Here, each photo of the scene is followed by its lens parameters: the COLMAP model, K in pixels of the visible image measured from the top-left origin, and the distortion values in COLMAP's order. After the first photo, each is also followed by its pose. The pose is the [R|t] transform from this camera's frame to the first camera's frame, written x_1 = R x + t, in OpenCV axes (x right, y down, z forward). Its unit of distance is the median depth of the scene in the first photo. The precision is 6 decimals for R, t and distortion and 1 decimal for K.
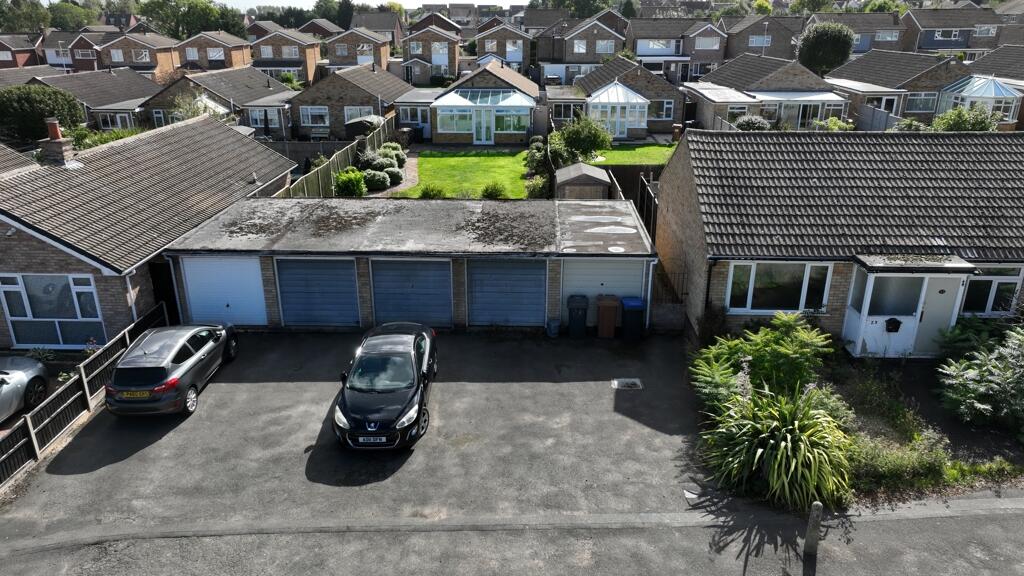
lens RADIAL K [[717.1, 0, 512.0], [0, 717.1, 288.0], [0, 0, 1]] dist [0.004252, 0.002094]
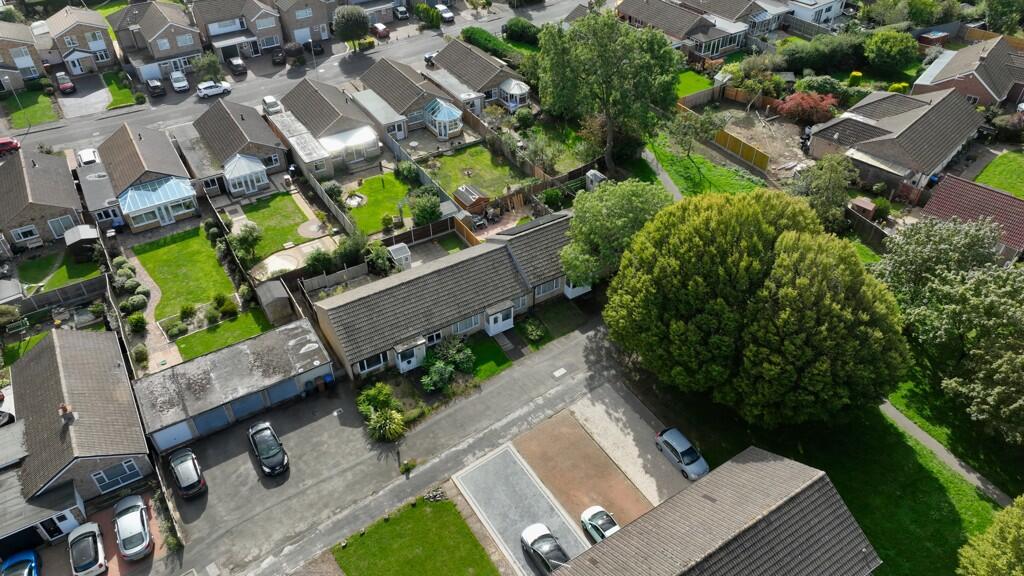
lens RADIAL K [[717.1, 0, 512.0], [0, 717.1, 288.0], [0, 0, 1]] dist [0.004252, 0.002094]
pose [[0.833867, -0.354895, 0.422748, -0.300953], [0.197409, 0.906988, 0.372025, -1.218732], [-0.515457, -0.226766, 0.826367, -1.650766]]
